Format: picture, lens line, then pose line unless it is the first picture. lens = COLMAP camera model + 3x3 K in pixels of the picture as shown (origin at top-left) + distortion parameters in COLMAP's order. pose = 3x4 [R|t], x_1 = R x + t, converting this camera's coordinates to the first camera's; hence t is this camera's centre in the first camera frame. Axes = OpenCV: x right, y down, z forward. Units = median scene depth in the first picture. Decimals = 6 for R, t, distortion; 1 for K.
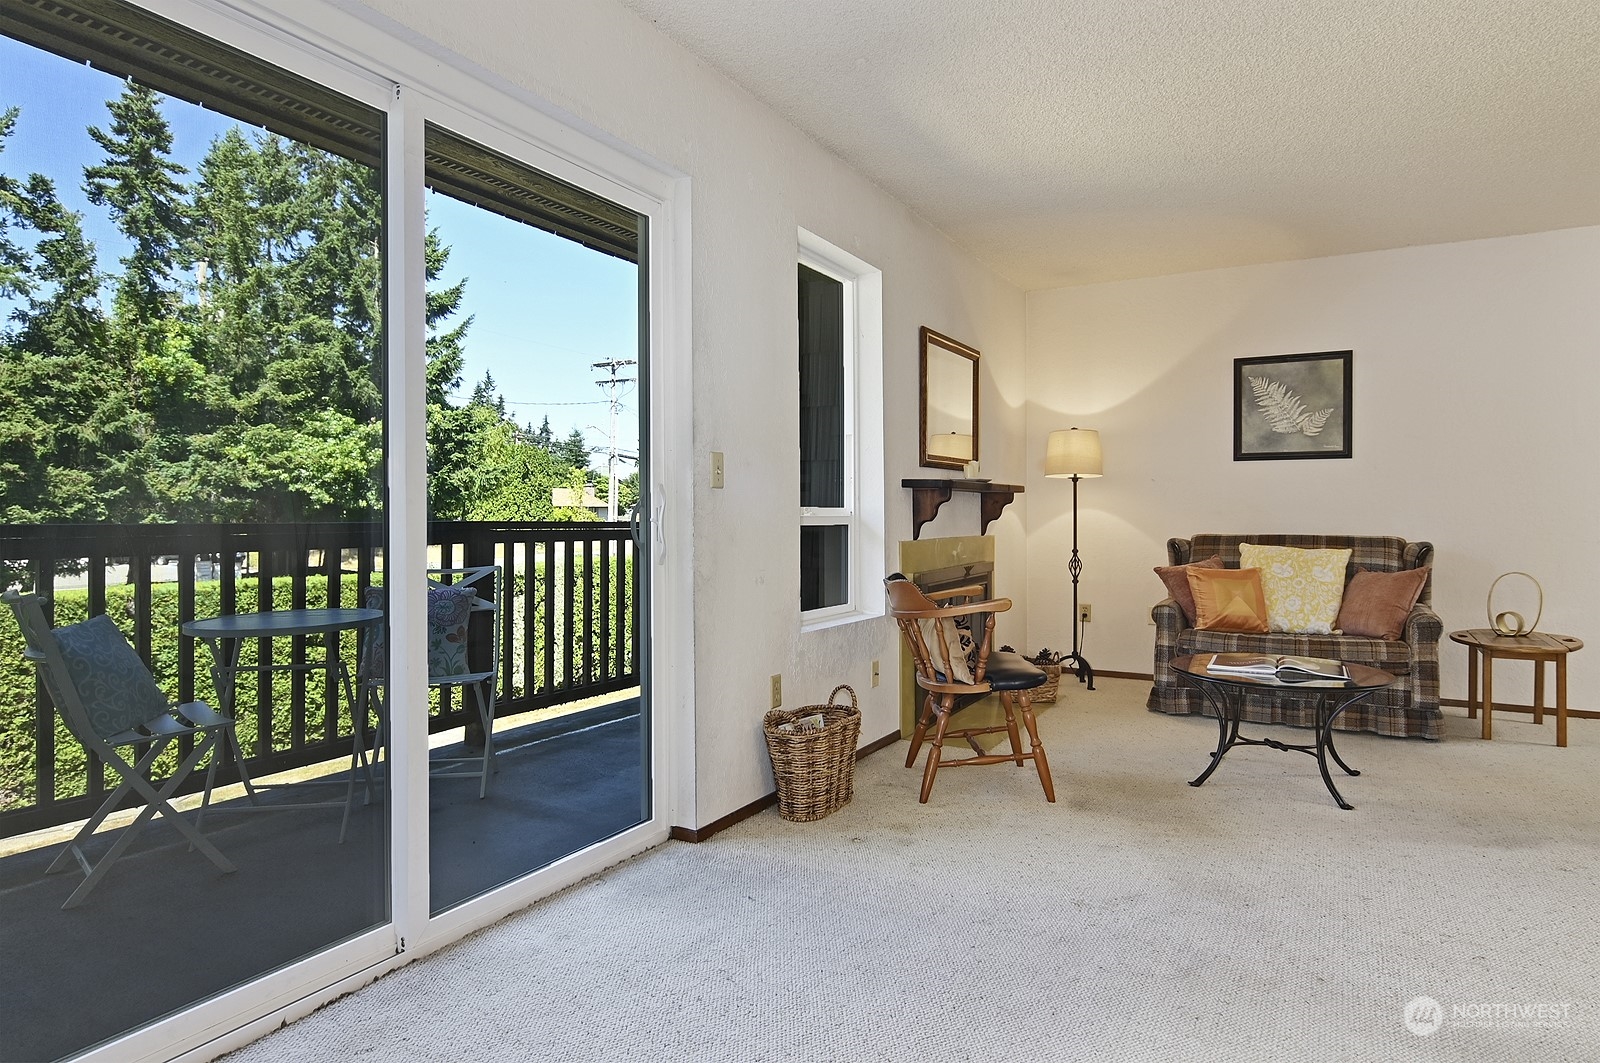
lens RADIAL K [[938.6, 0, 799.6], [0, 938.6, 517.4], [0, 0, 1]] dist [0.002572, 0.001768]
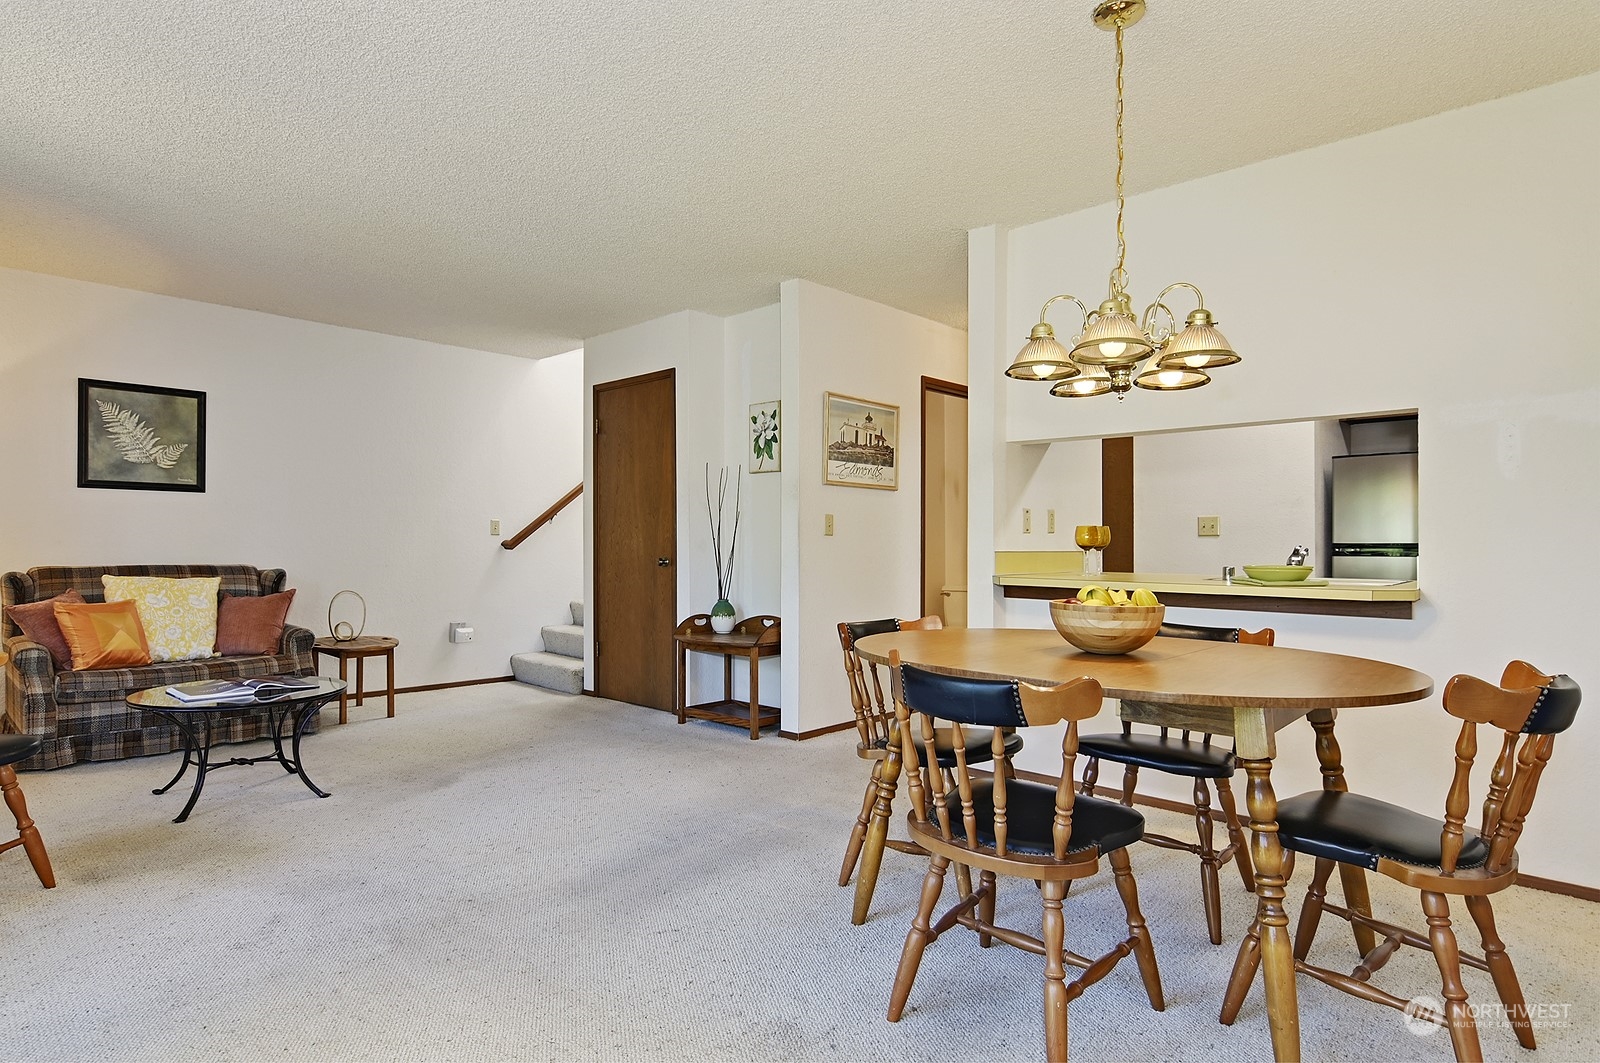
lens RADIAL K [[864.1, 0, 800.0], [0, 864.1, 531.5], [0, 0, 1]] dist [-0.001611, -0.000674]
pose [[0.241804, 0.017022, 0.970176, -0.220469], [-0.000850, 0.999849, -0.017330, -0.002157], [-0.970325, 0.003366, 0.241782, 0.109627]]
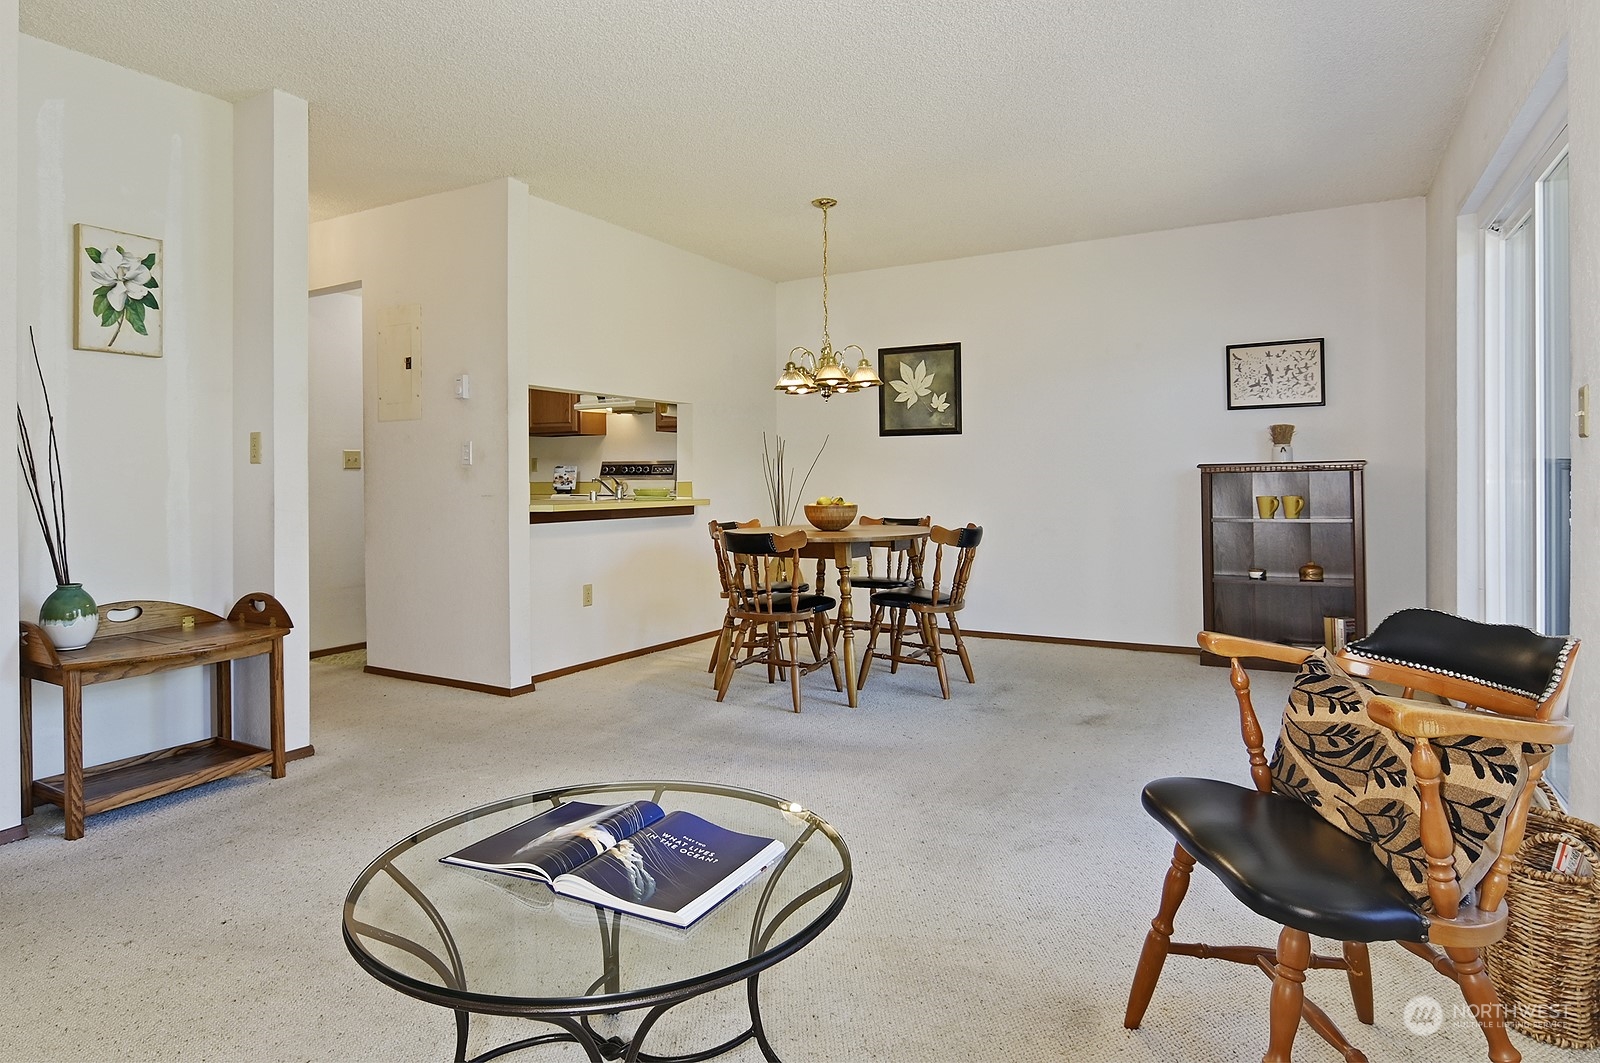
lens RADIAL K [[927.2, 0, 799.3], [0, 927.2, 476.5], [0, 0, 1]] dist [-0.001078, -0.000394]
pose [[-0.999968, 0.007917, -0.001511, 0.308677], [0.007910, 0.999959, 0.004327, -0.005785], [0.001545, 0.004315, -0.999989, 1.038736]]
